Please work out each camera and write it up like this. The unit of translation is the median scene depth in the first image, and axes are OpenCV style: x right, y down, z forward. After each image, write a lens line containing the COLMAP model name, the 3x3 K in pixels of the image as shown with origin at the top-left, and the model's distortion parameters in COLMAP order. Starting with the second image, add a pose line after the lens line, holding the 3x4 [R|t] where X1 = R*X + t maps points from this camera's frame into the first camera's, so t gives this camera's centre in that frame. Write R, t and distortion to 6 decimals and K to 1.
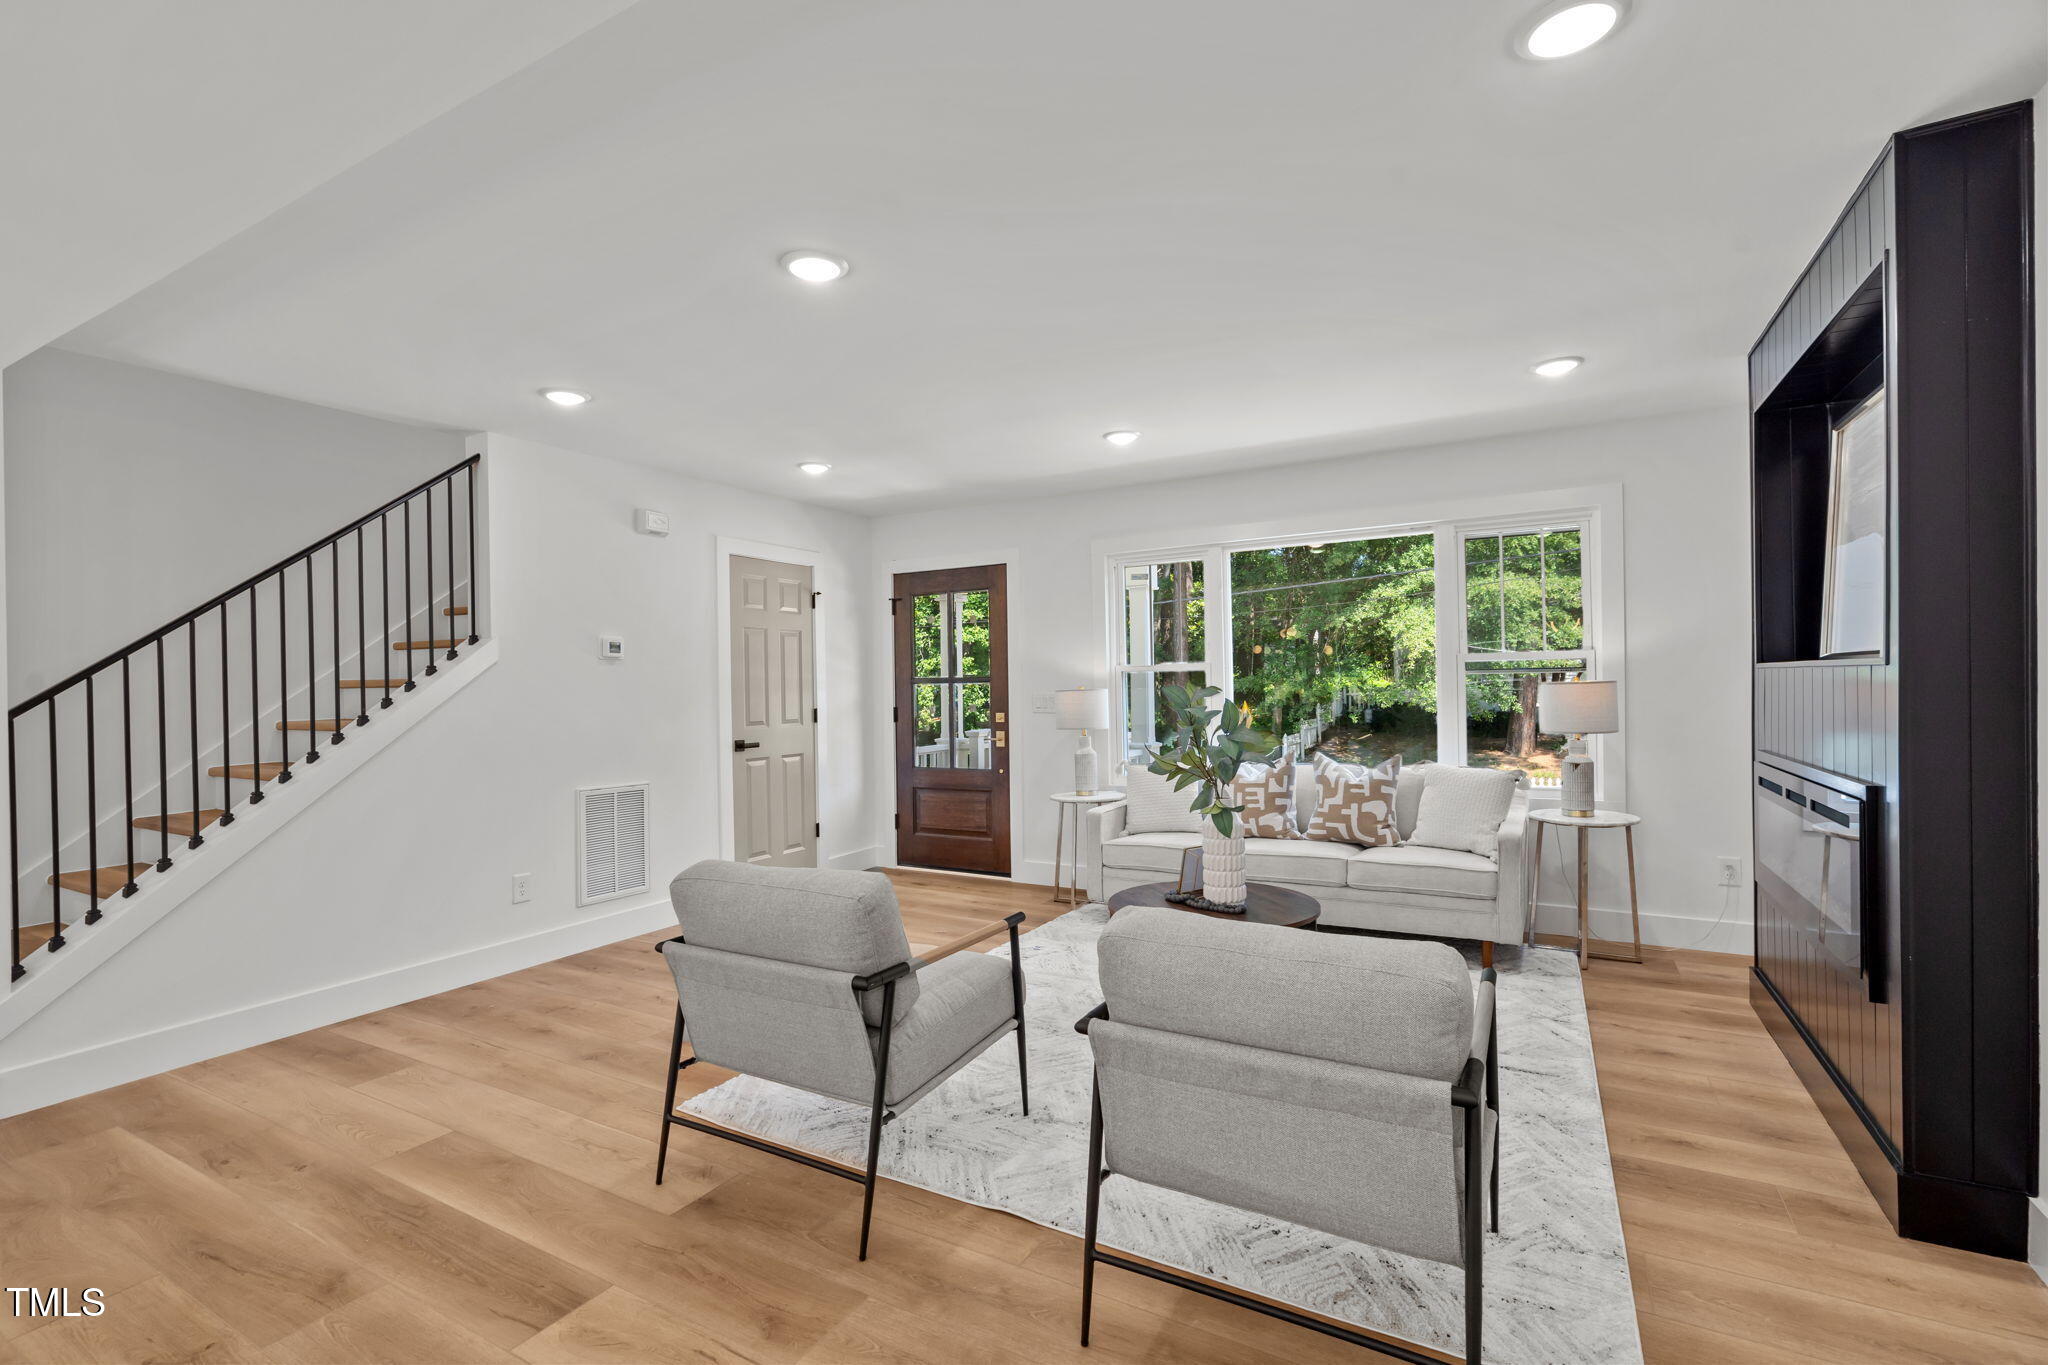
lens RADIAL K [[928.6, 0, 1025.3], [0, 928.6, 687.4], [0, 0, 1]] dist [-0.001096, 0.000413]
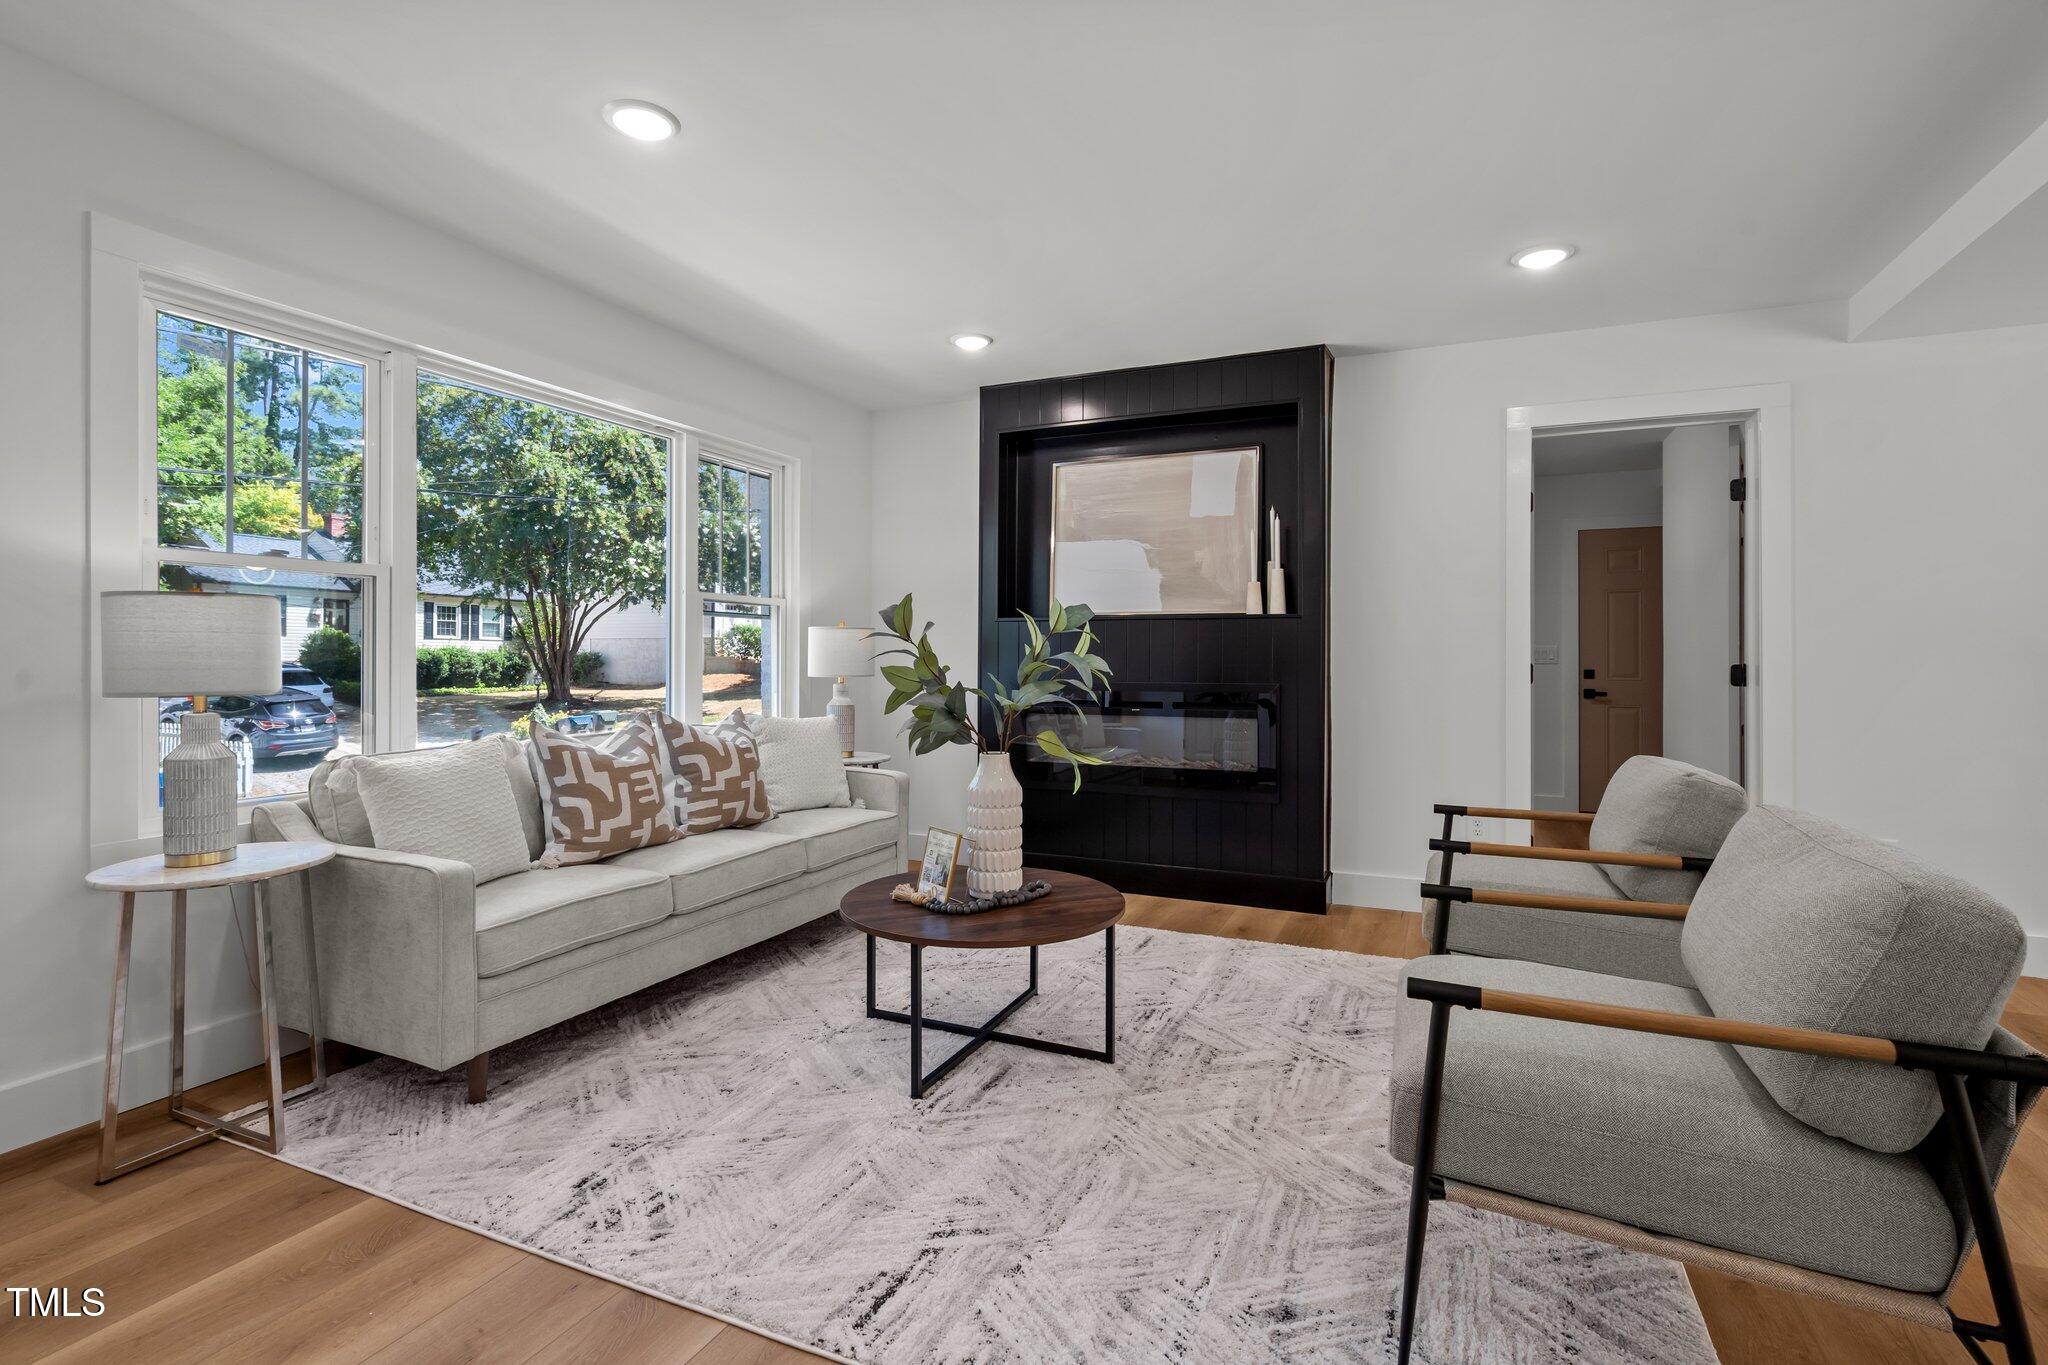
lens RADIAL K [[938.4, 0, 1029.4], [0, 938.4, 675.1], [0, 0, 1]] dist [-0.009794, 0.000287]
pose [[-0.095942, 0.006505, 0.995366, -0.345593], [0.001457, 0.999978, -0.006395, 0.039549], [-0.995386, 0.000837, -0.095949, 0.667220]]
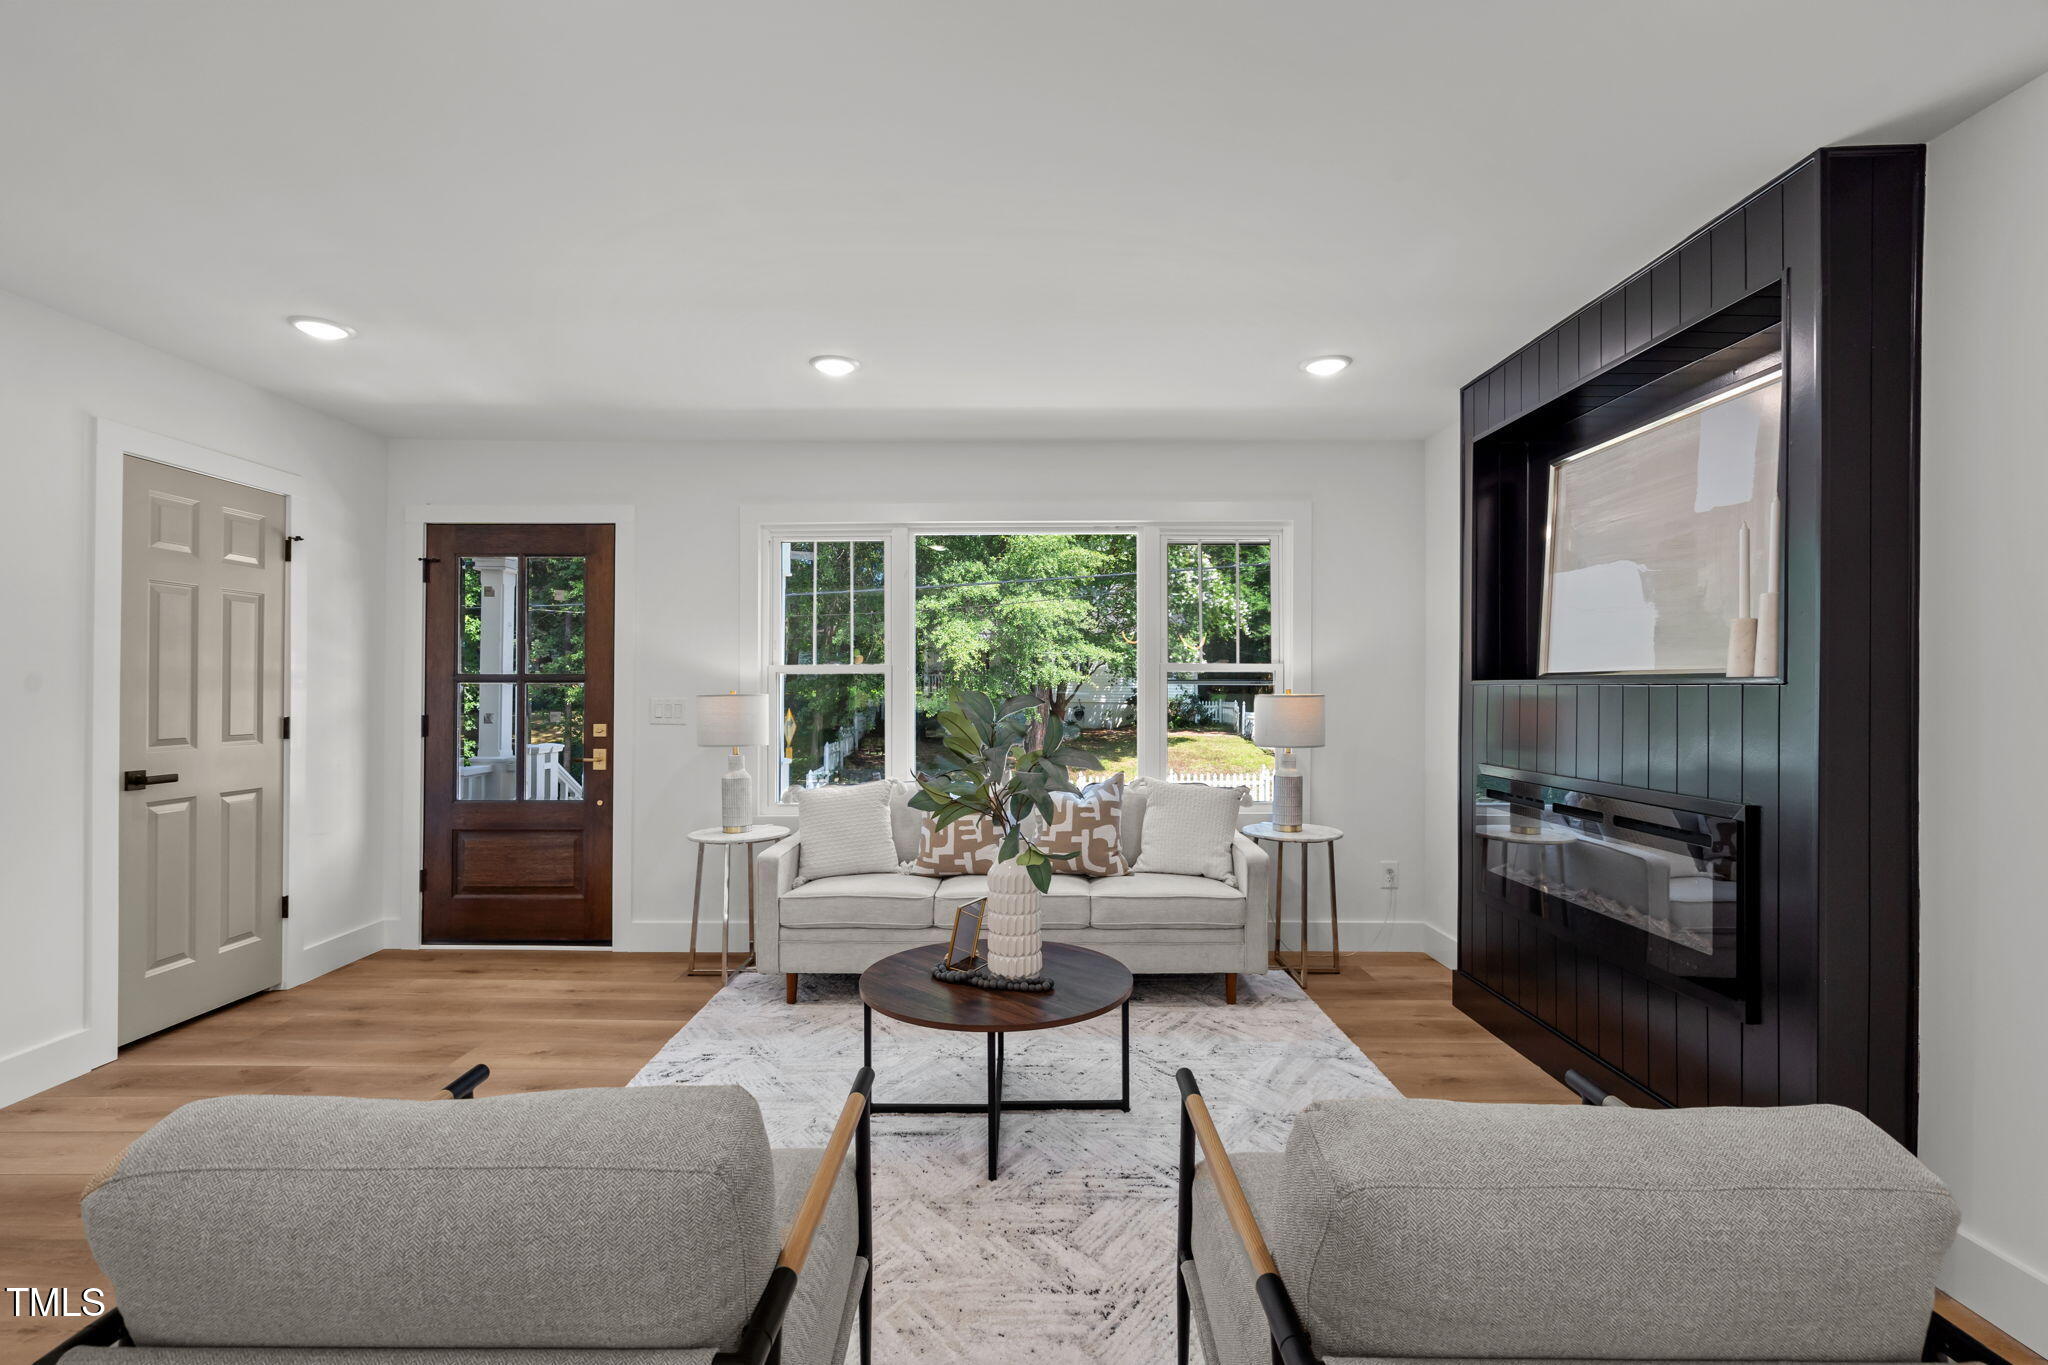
lens RADIAL K [[928.6, 0, 1025.3], [0, 928.6, 687.4], [0, 0, 1]] dist [-0.001096, 0.000413]
pose [[0.872219, 0.019812, 0.488715, -0.101082], [-0.016357, 0.999802, -0.011337, 0.000977], [-0.488843, 0.001894, 0.872370, 0.204385]]
